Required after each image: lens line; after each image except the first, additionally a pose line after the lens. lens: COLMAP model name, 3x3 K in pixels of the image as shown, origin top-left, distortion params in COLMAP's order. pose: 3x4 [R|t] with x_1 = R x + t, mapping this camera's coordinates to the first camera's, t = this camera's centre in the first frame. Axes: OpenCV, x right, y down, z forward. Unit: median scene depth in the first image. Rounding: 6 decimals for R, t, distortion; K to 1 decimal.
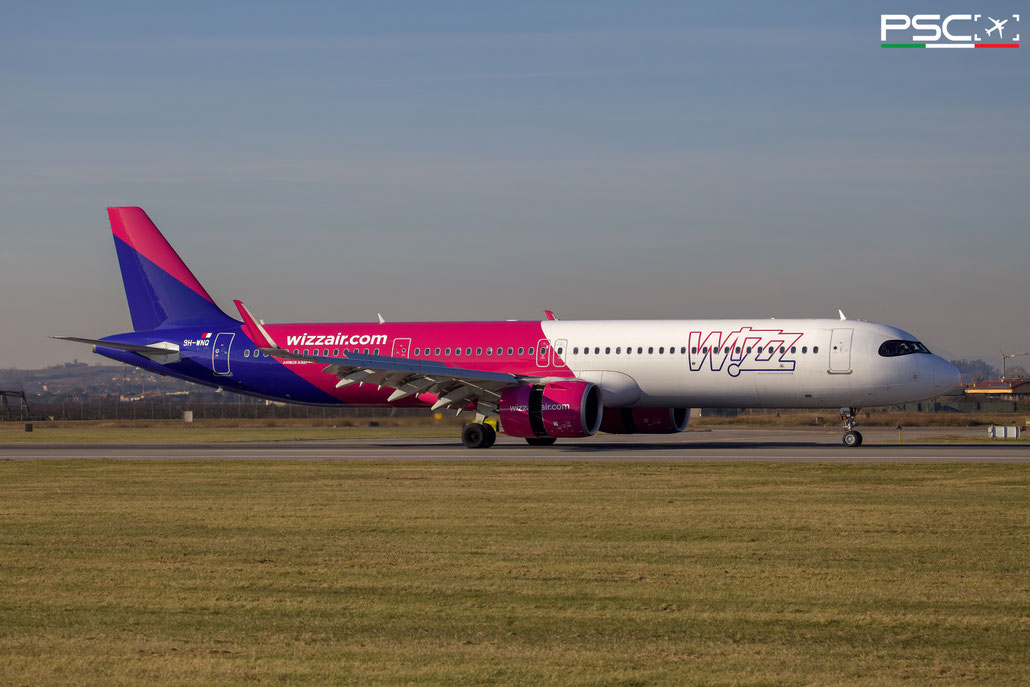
lens RADIAL K [[3872.4, 0, 515.0], [0, 3872.4, 343.5], [0, 0, 1]] dist [-0.241241, -0.110752]
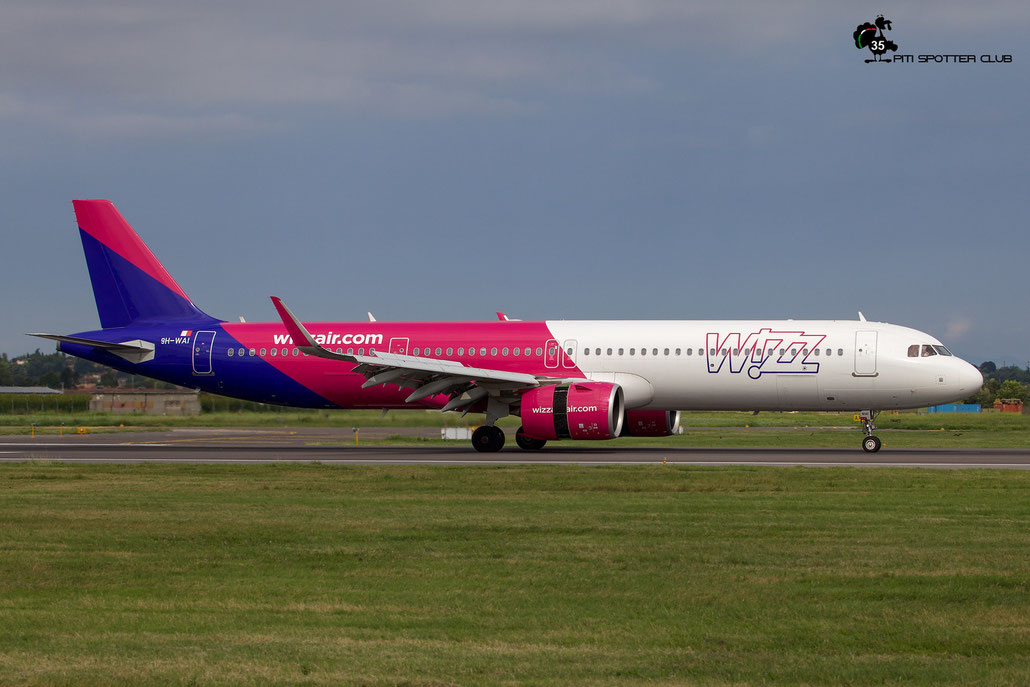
lens RADIAL K [[3872.4, 0, 515.0], [0, 3872.4, 343.5], [0, 0, 1]] dist [-0.241241, -0.110752]
pose [[0.991032, 0.006056, 0.133490, -0.133882], [-0.006000, 0.999982, -0.000819, 0.000751], [-0.133493, 0.000011, 0.991050, 0.031673]]
